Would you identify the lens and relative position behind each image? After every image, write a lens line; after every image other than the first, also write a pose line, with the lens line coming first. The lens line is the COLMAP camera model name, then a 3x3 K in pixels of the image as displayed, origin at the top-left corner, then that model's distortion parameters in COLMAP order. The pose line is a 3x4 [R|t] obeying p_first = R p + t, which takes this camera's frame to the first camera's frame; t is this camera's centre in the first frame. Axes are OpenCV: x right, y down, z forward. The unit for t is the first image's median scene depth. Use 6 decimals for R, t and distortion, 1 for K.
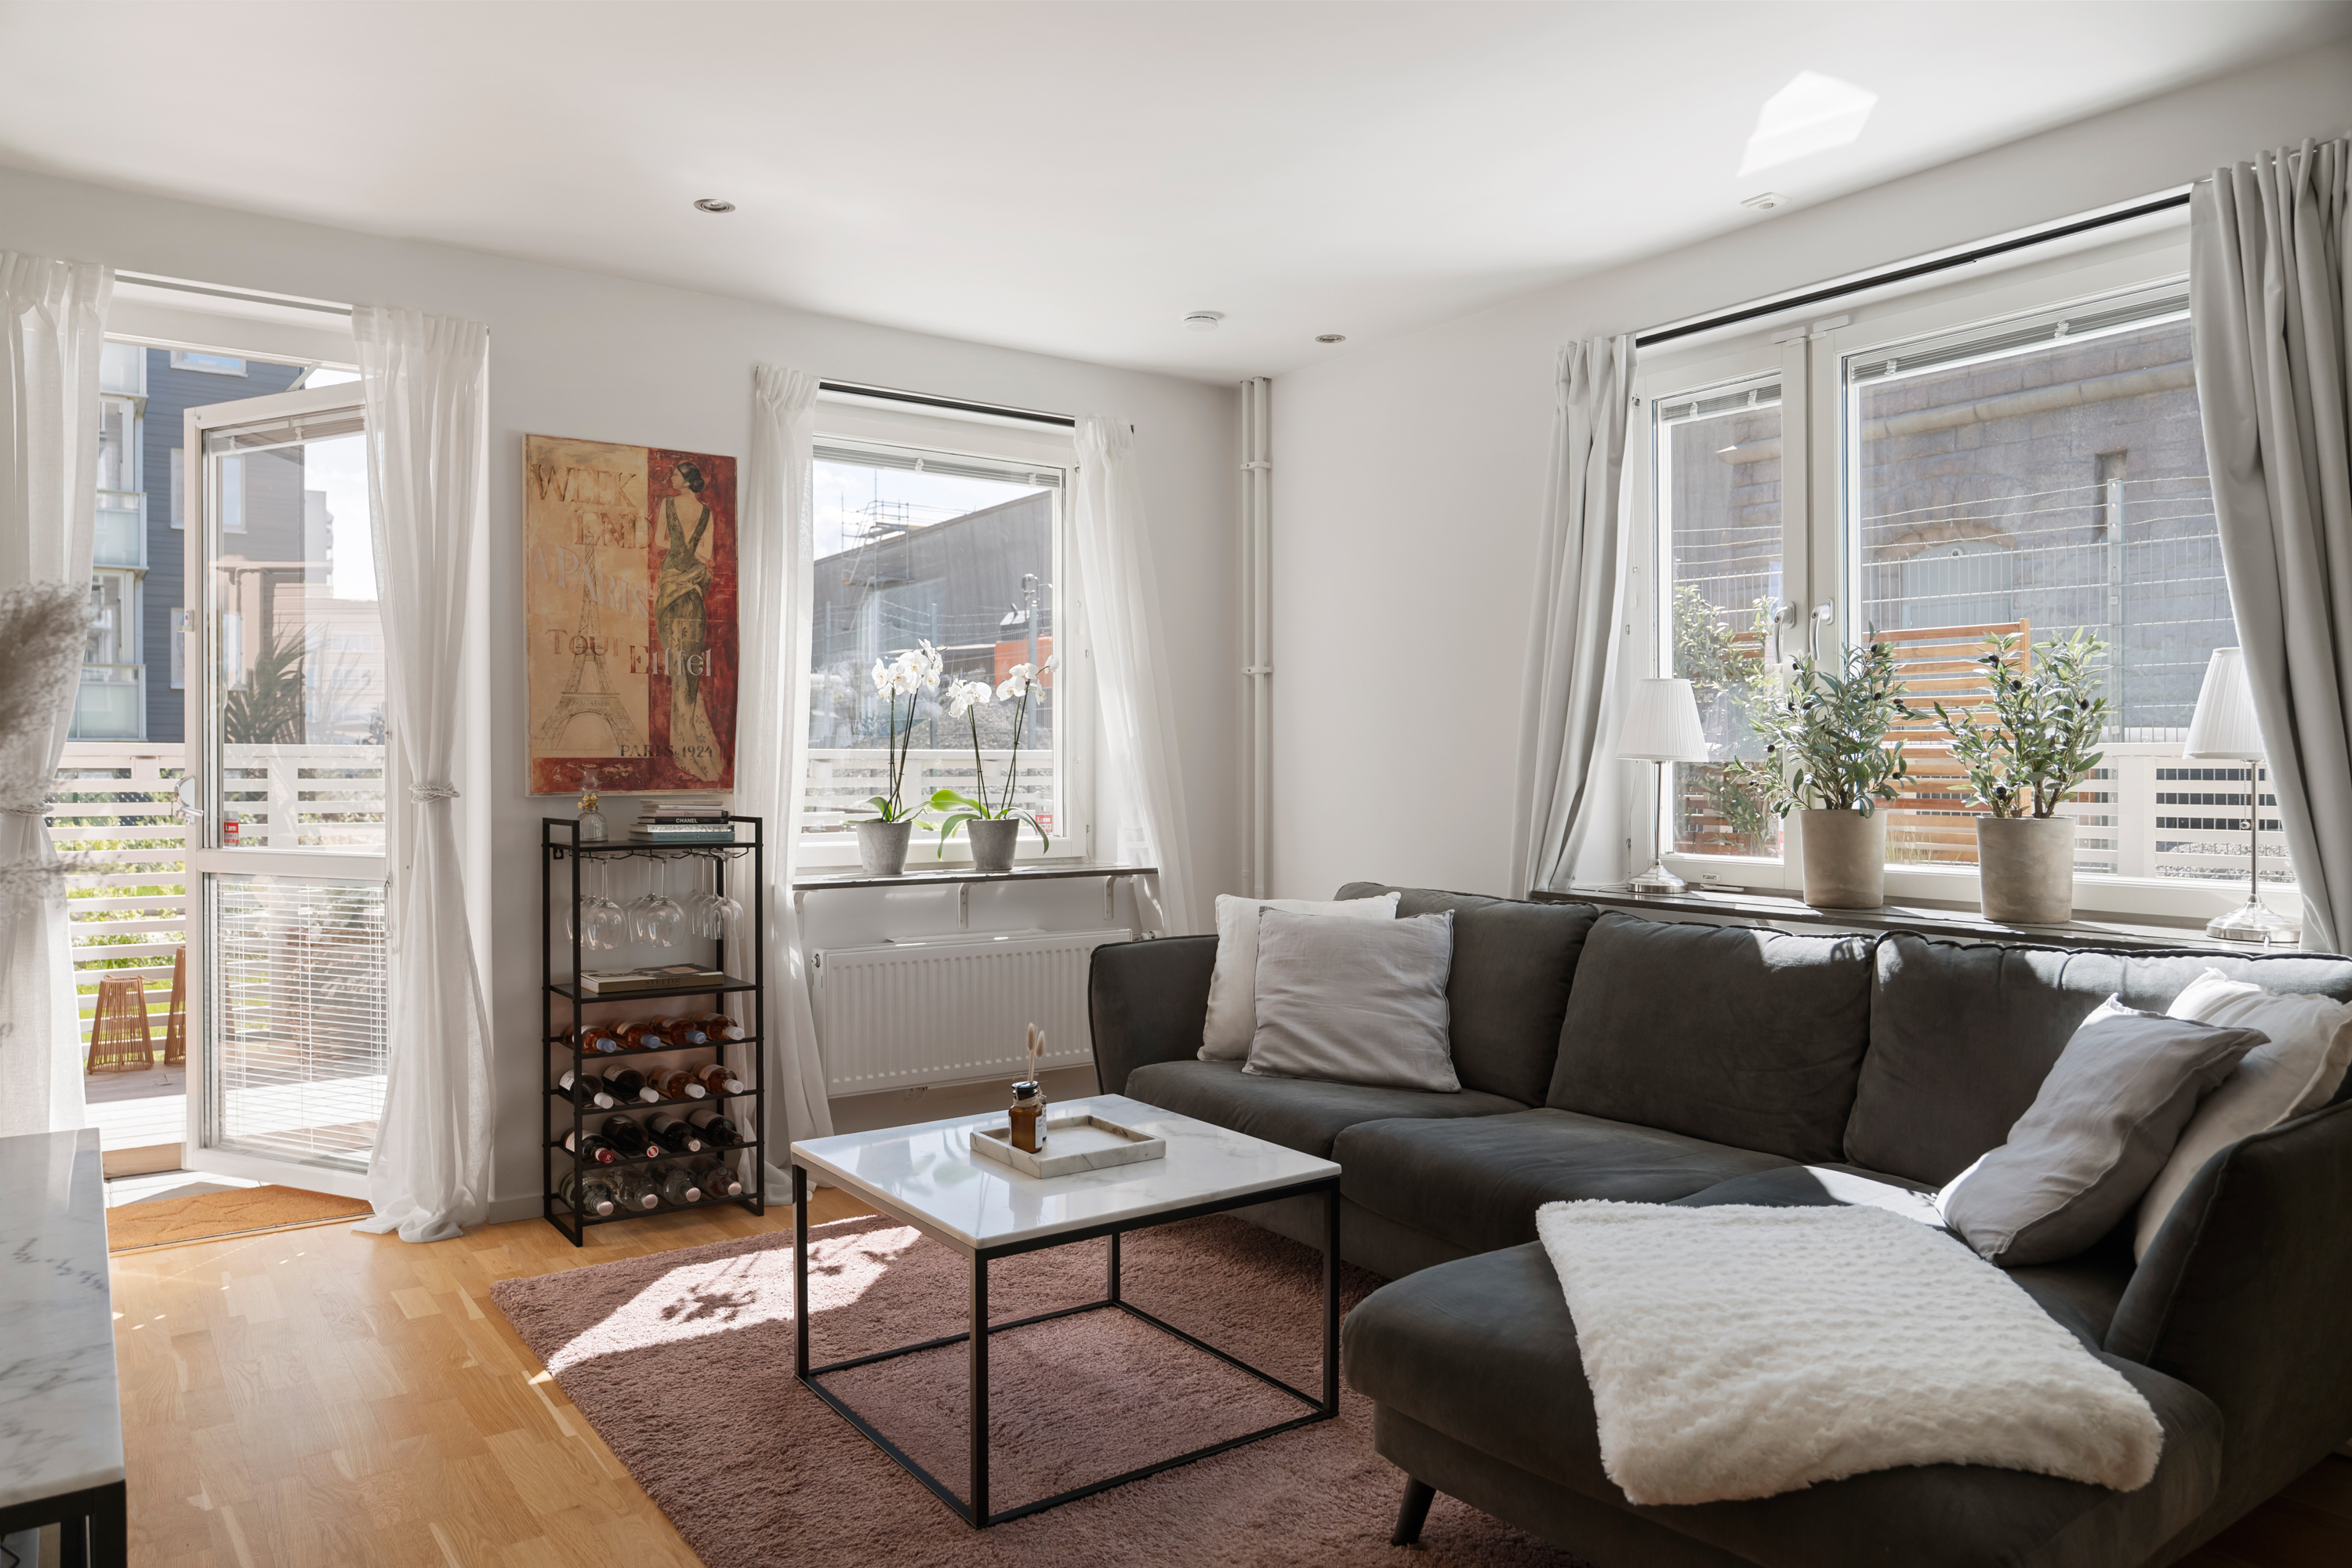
lens RADIAL K [[1529.3, 0, 1170.0], [0, 1529.3, 784.3], [0, 0, 1]] dist [-0.000450, 0.002949]
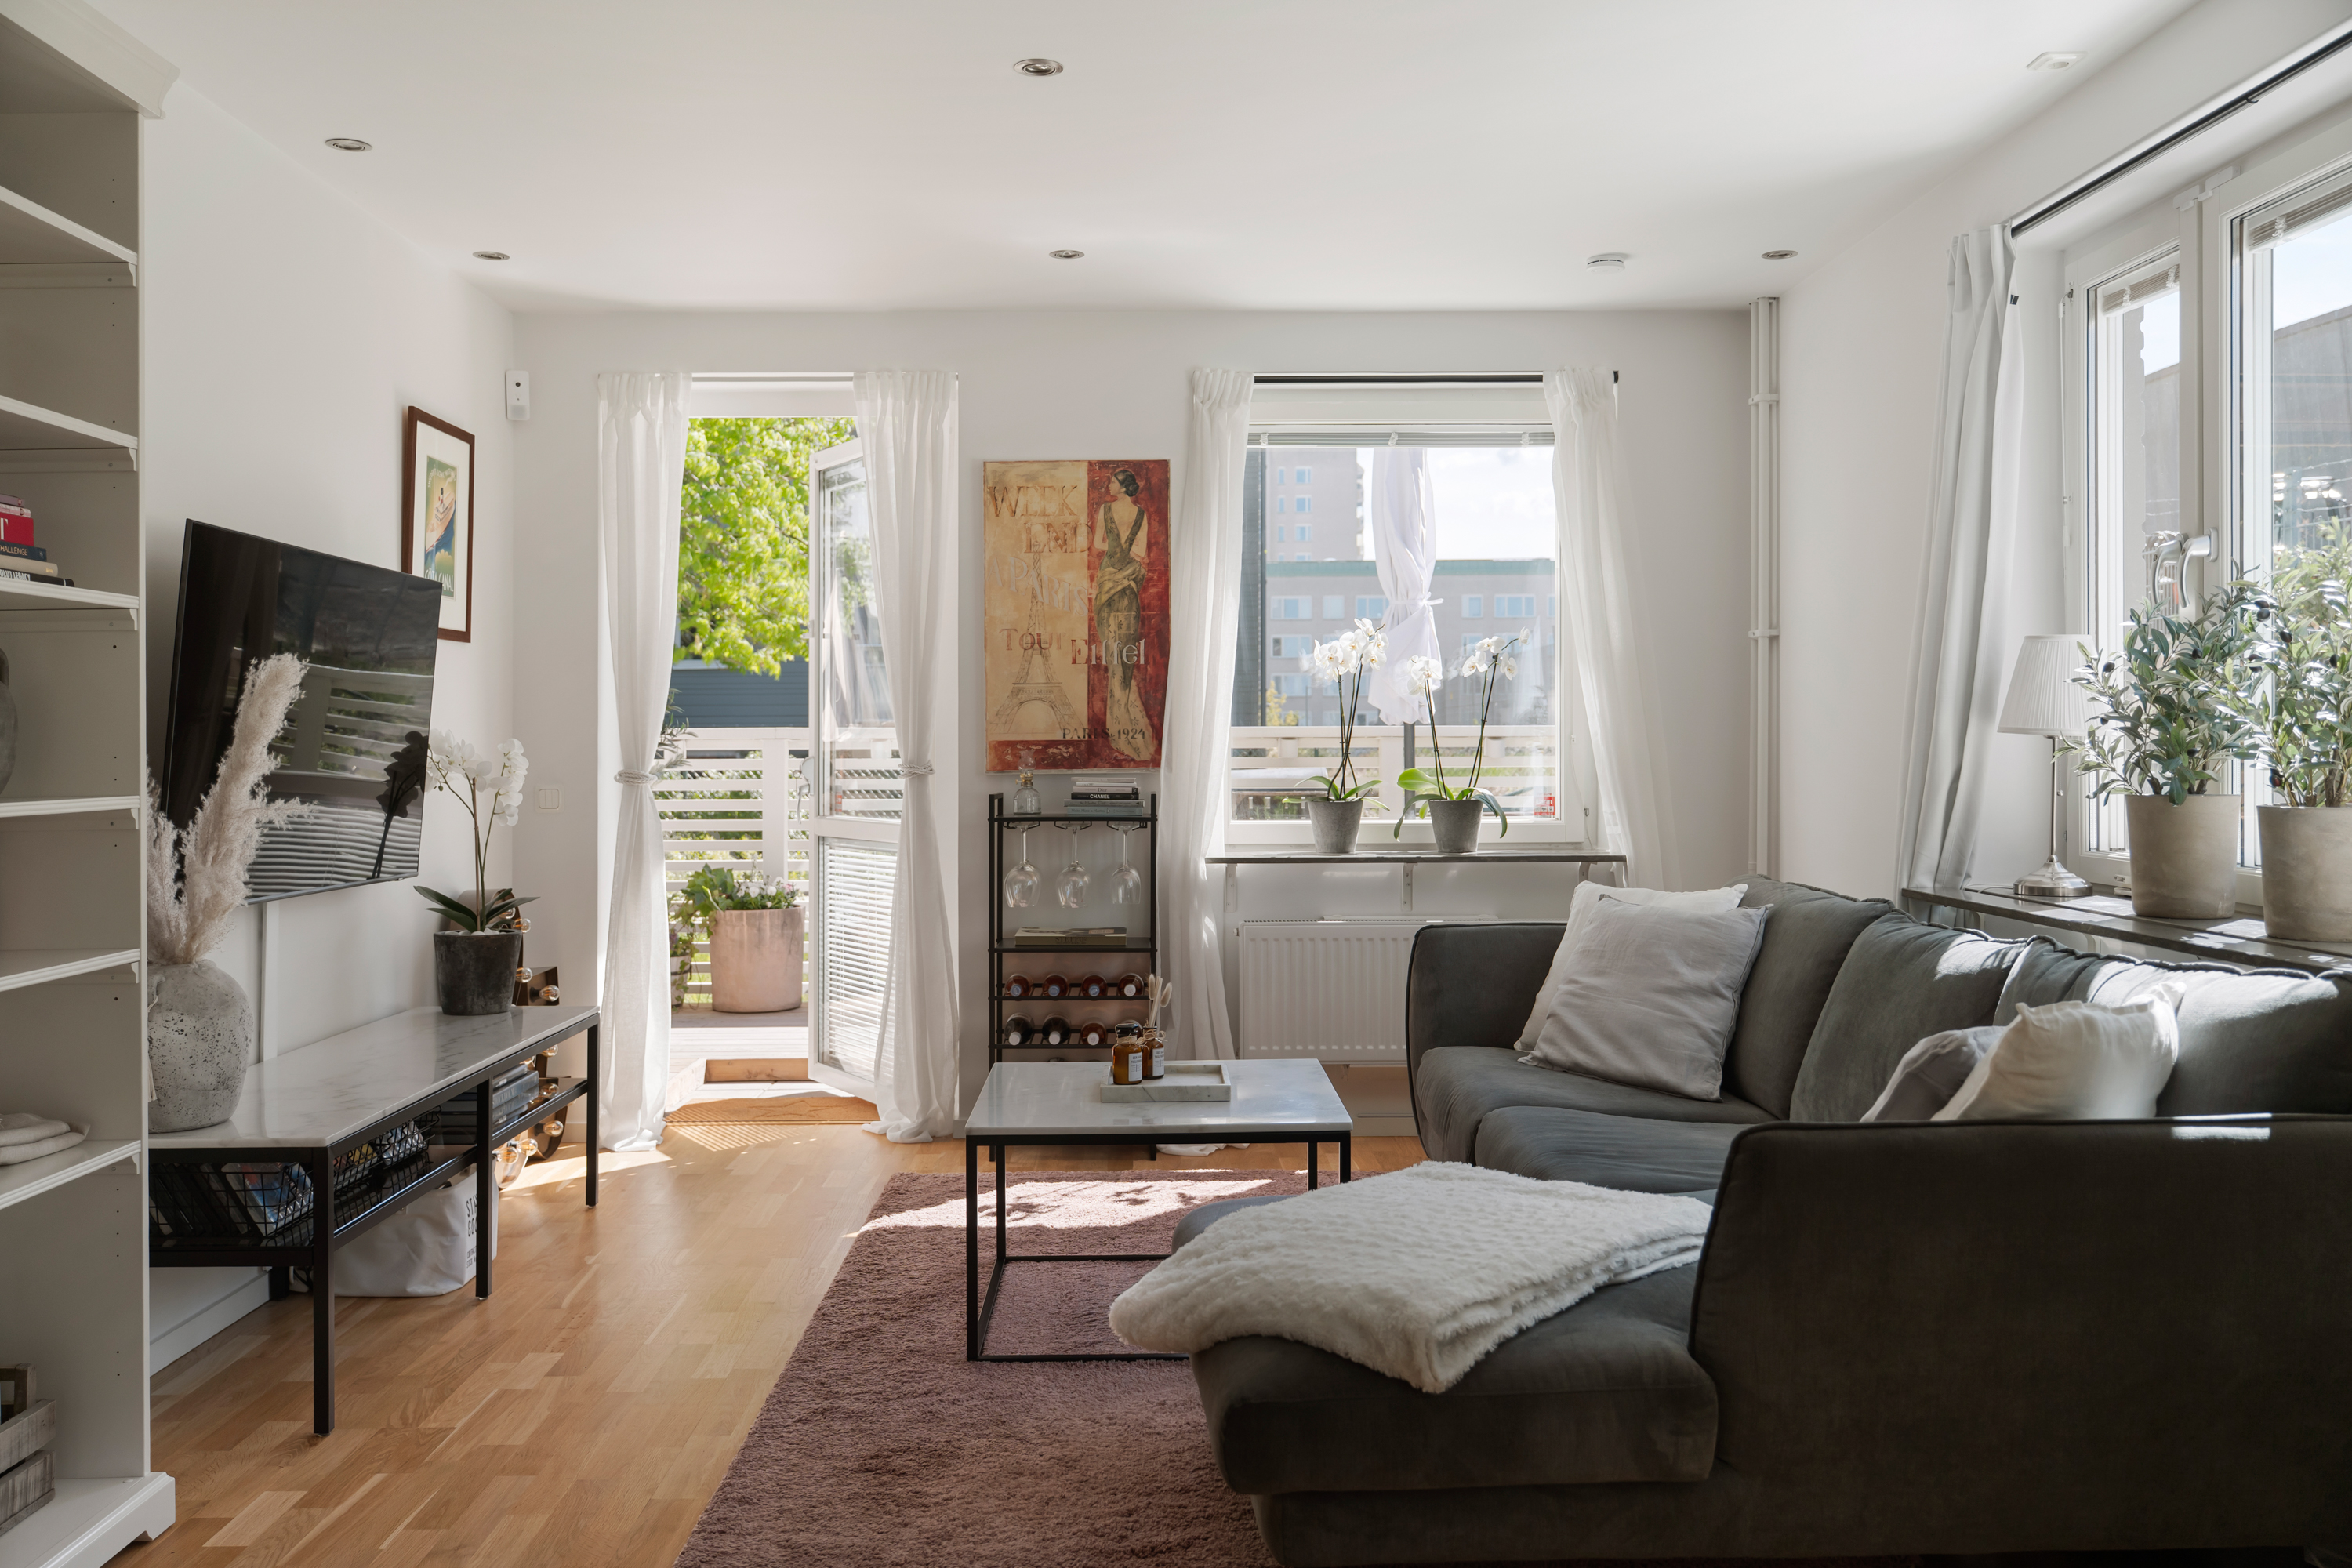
lens RADIAL K [[1867.6, 0, 1181.9], [0, 1867.6, 772.5], [0, 0, 1]] dist [0.014540, -0.001466]
pose [[0.831676, 0.003275, -0.555252, 0.470405], [-0.001019, 0.999990, 0.004371, 0.000533], [0.555261, -0.003070, 0.831670, -0.092124]]
